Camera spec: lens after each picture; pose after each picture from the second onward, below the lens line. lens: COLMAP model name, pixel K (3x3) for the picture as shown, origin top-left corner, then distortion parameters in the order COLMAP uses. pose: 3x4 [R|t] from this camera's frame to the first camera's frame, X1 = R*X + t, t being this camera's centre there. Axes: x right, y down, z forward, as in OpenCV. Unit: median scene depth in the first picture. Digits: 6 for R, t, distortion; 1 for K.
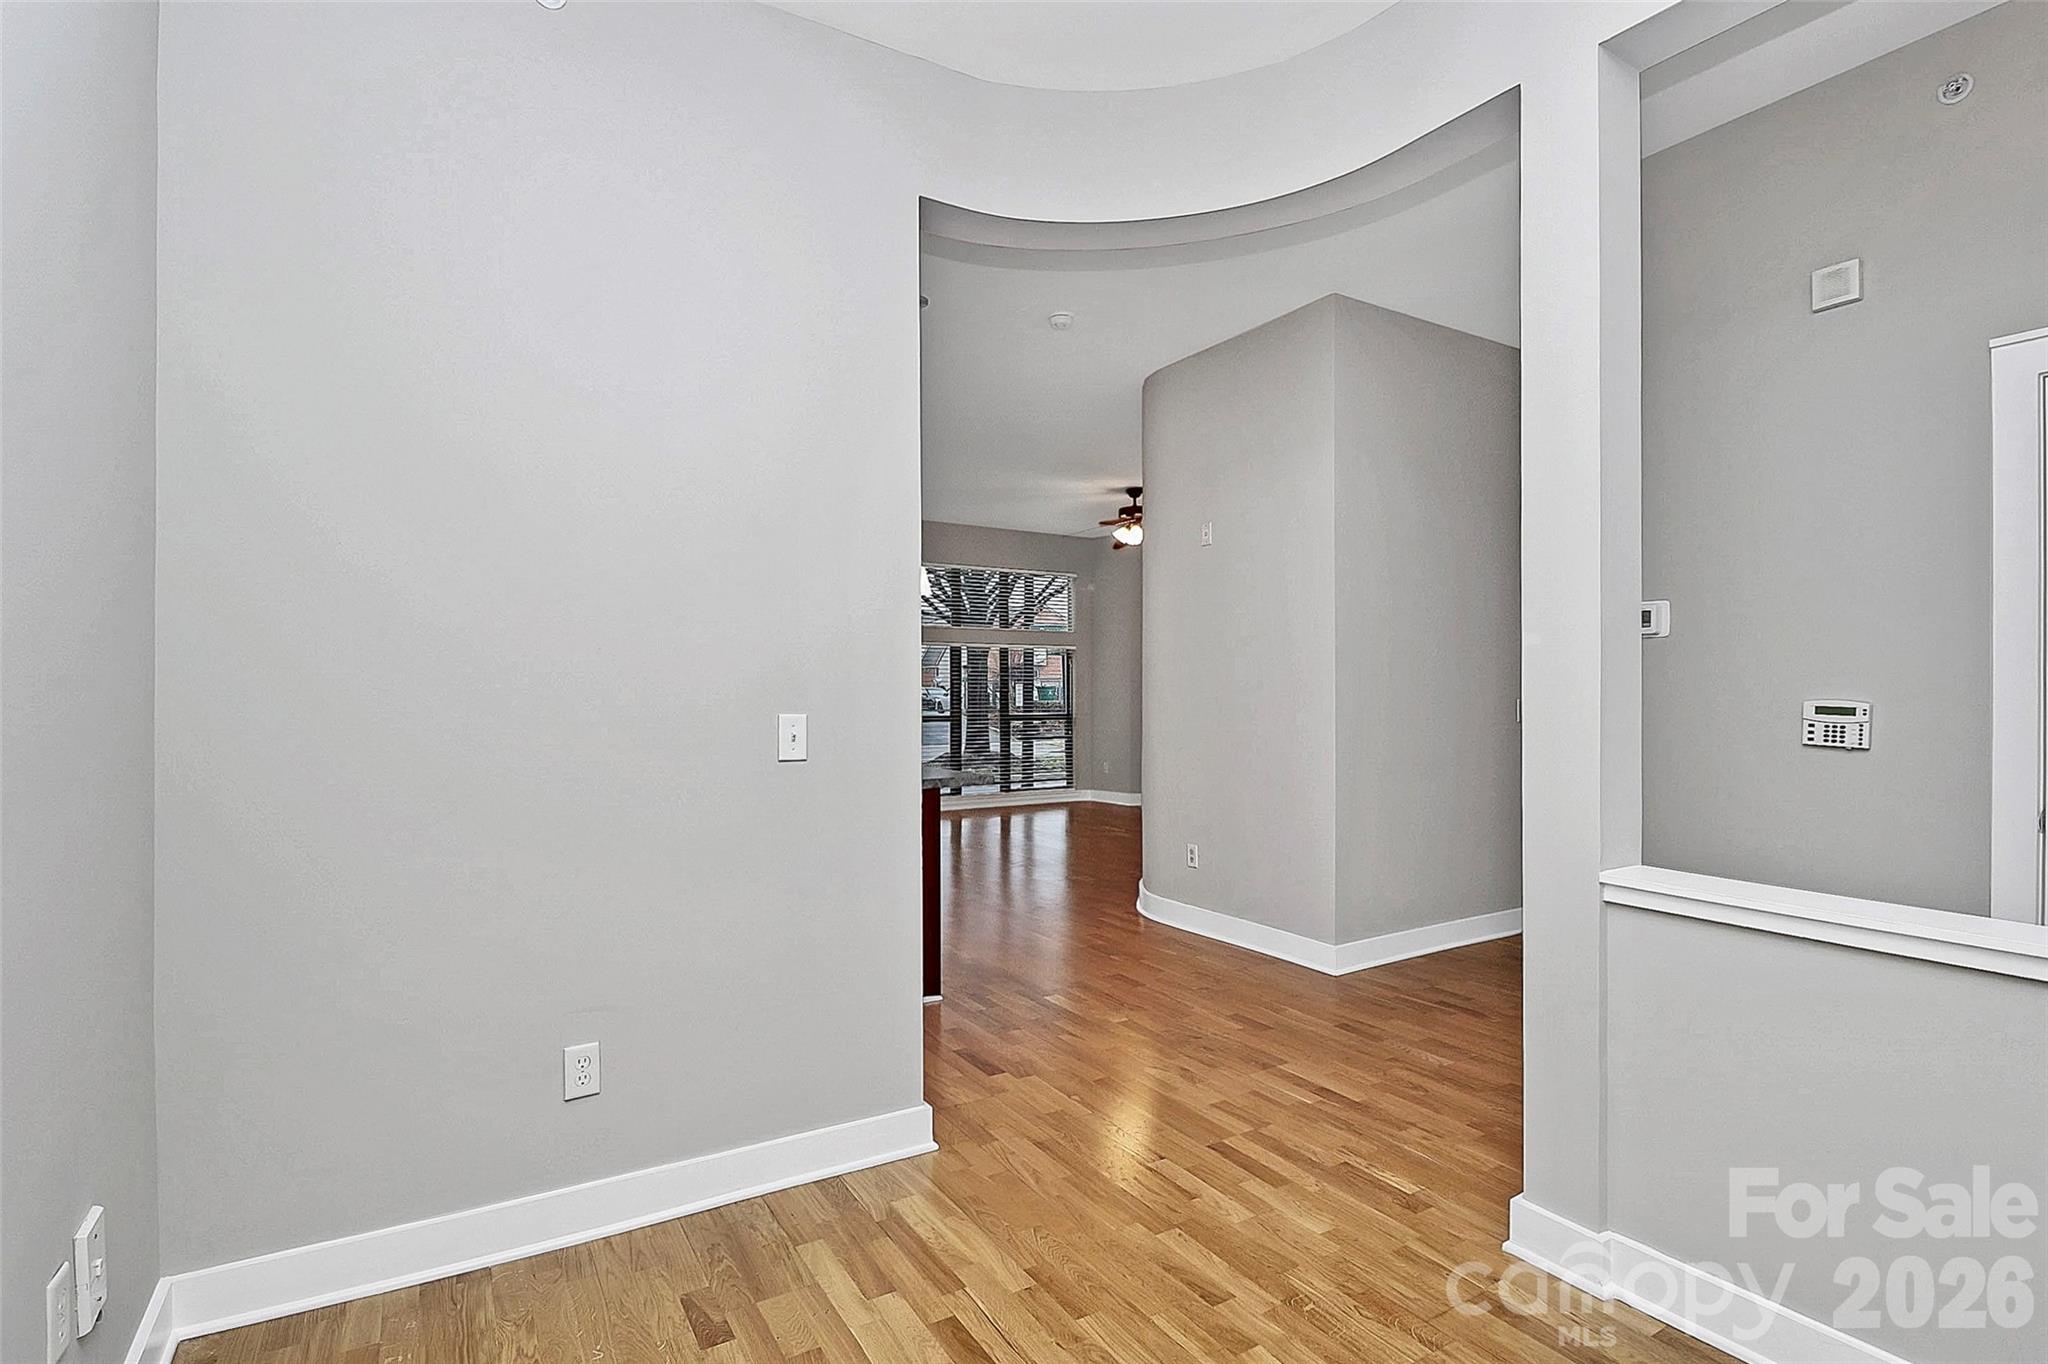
lens RADIAL K [[974.5, 0, 1019.0], [0, 974.5, 670.8], [0, 0, 1]] dist [0.005529, -0.012753]
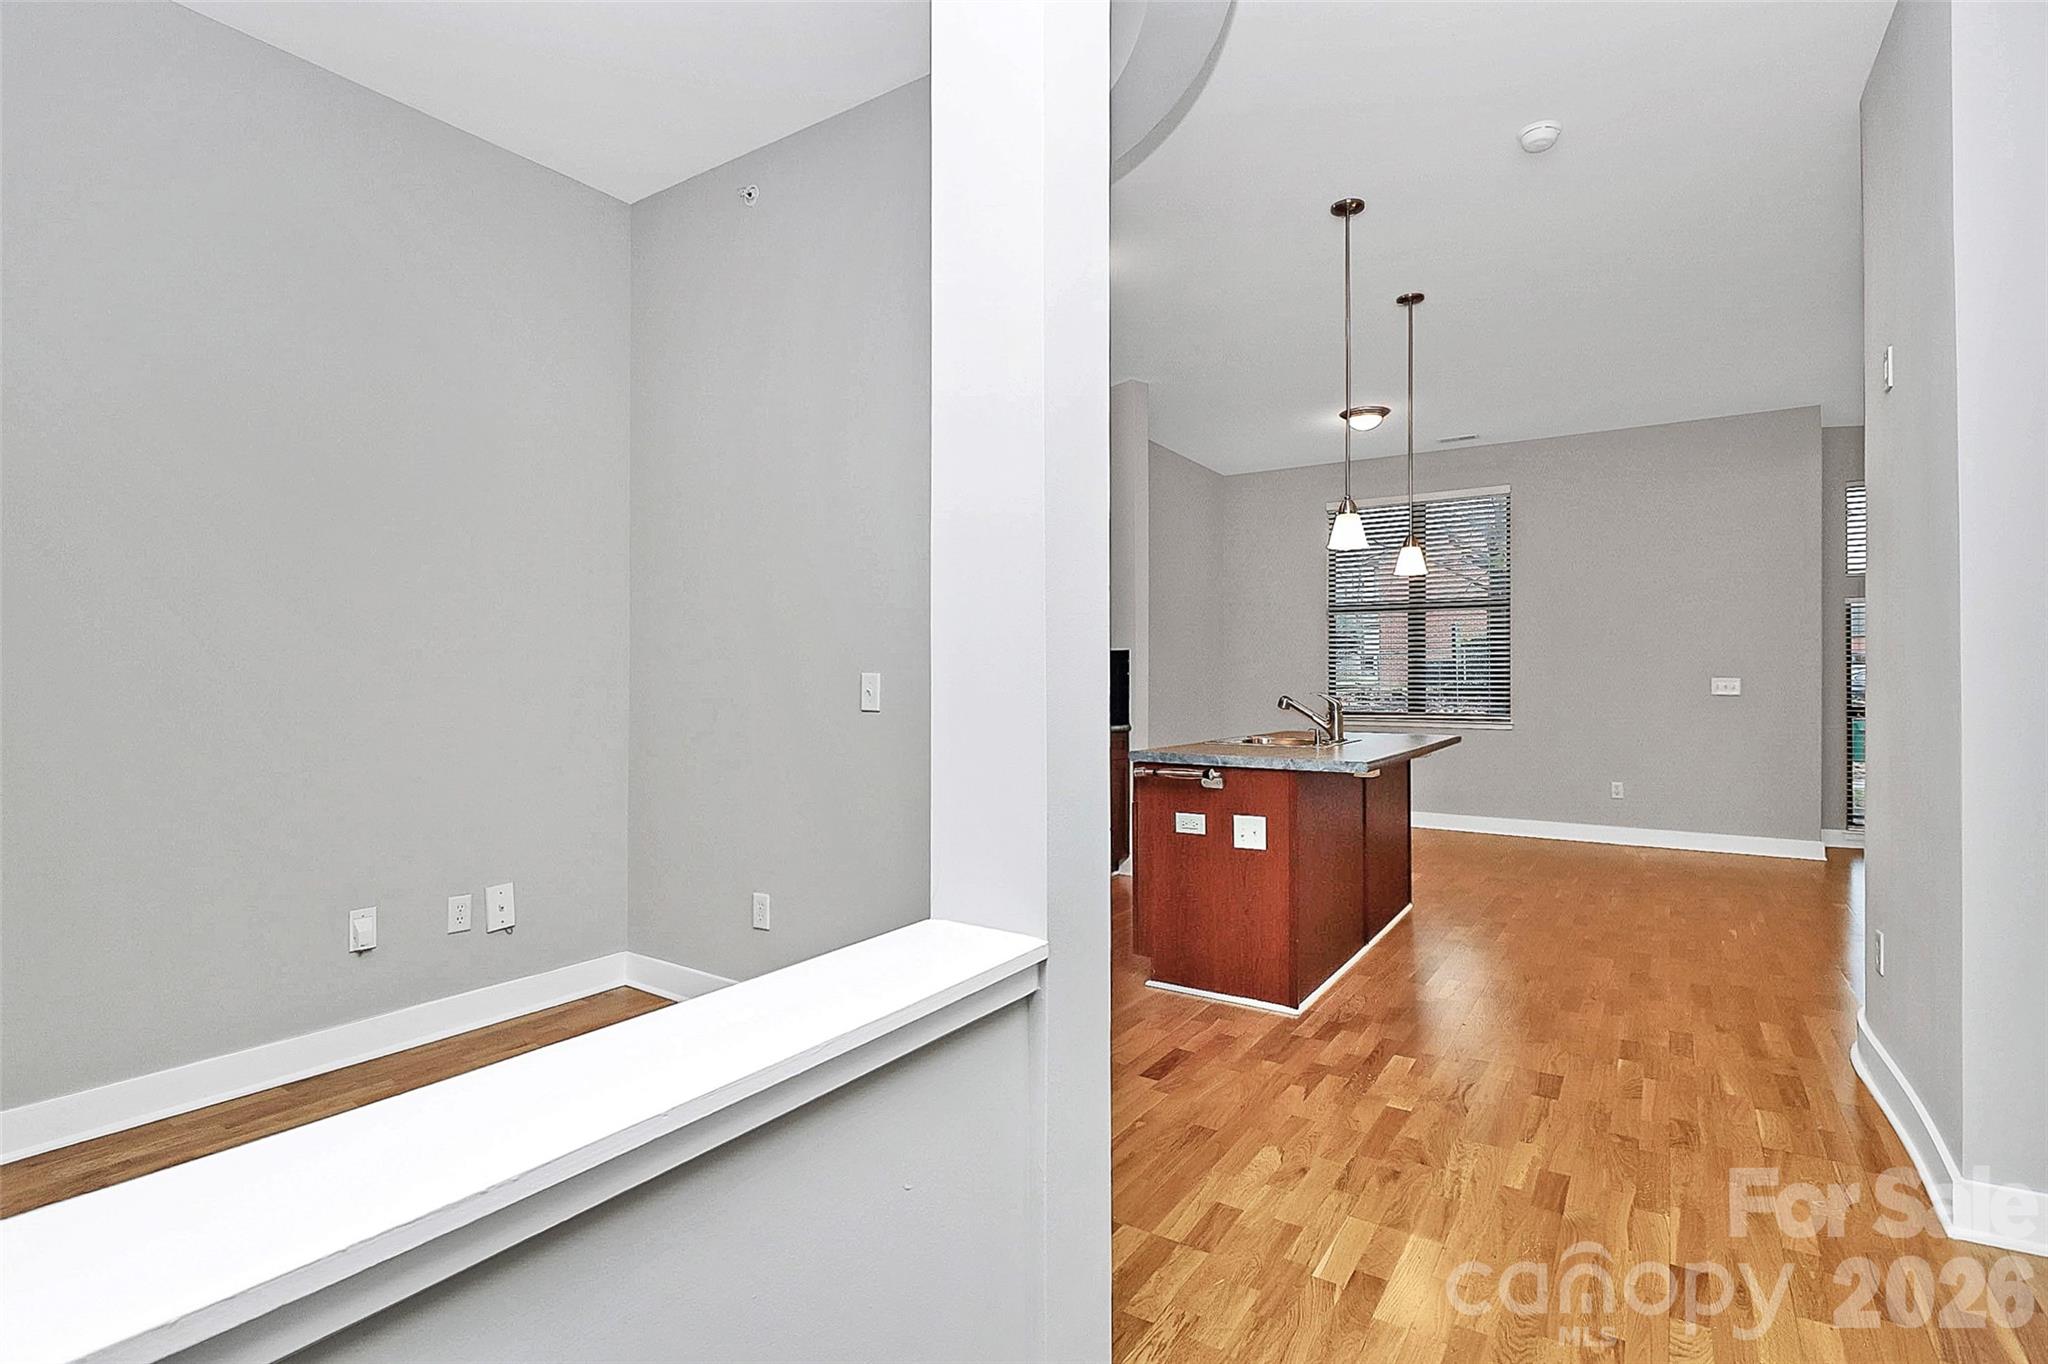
lens RADIAL K [[974.5, 0, 1019.0], [0, 974.5, 670.8], [0, 0, 1]] dist [0.005529, -0.012753]
pose [[0.437985, -0.000562, -0.898982, 0.662271], [0.011166, 0.999926, 0.004815, 0.027418], [0.898913, -0.012147, 0.437959, 0.448975]]
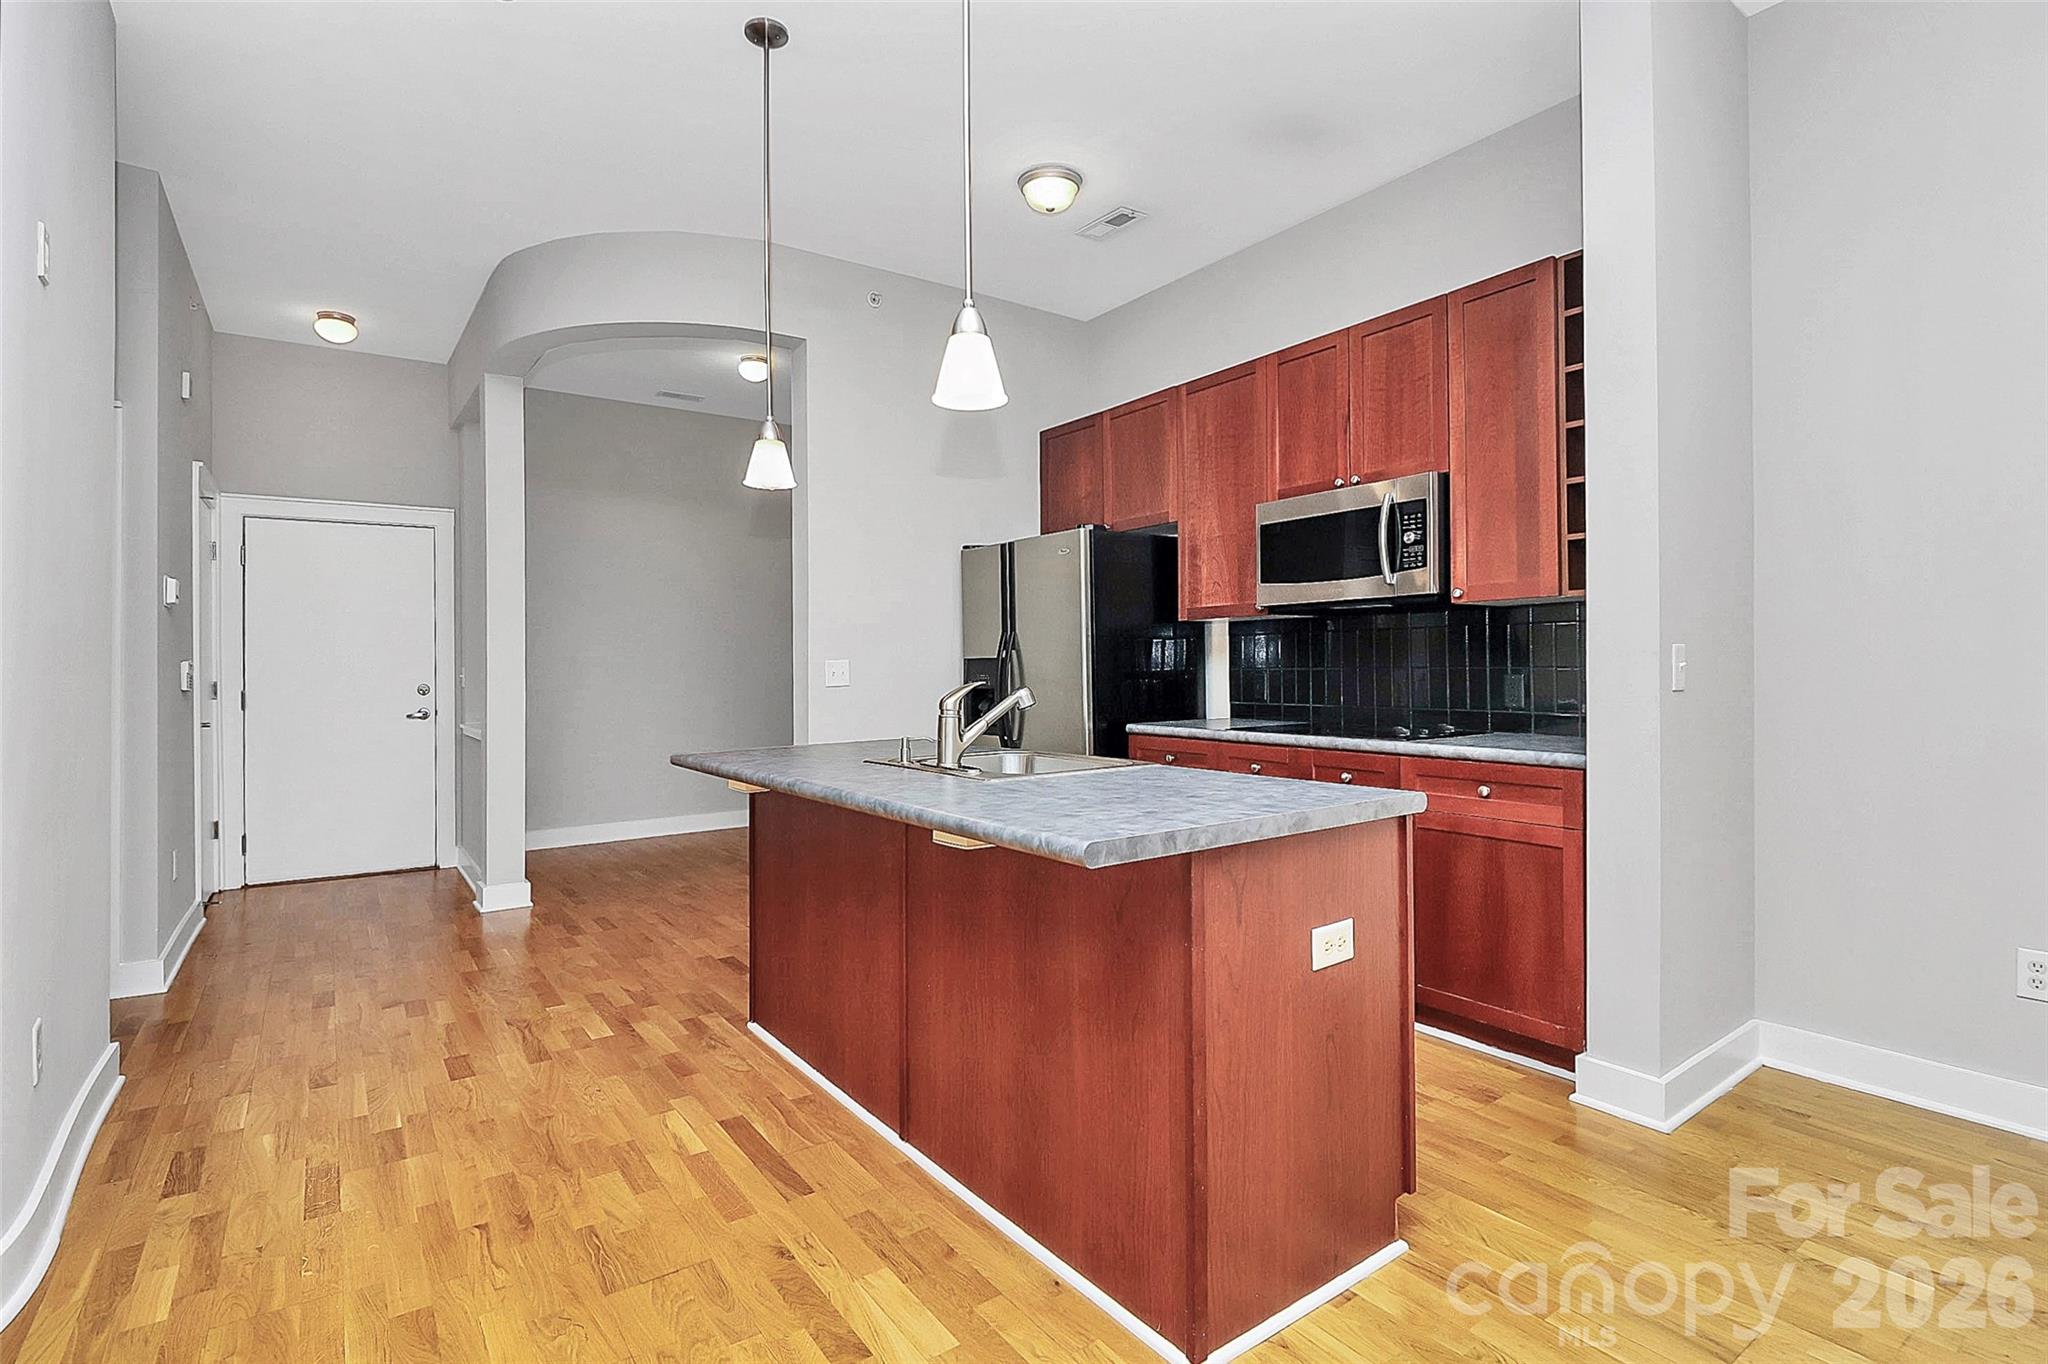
lens RADIAL K [[986.4, 0, 1011.8], [0, 986.4, 673.4], [0, 0, 1]] dist [0.025874, -0.014142]
pose [[-0.997041, 0.018187, -0.074687, -0.267542], [0.019134, 0.999745, -0.011979, 0.068797], [0.074450, -0.013372, -0.997135, 2.047906]]
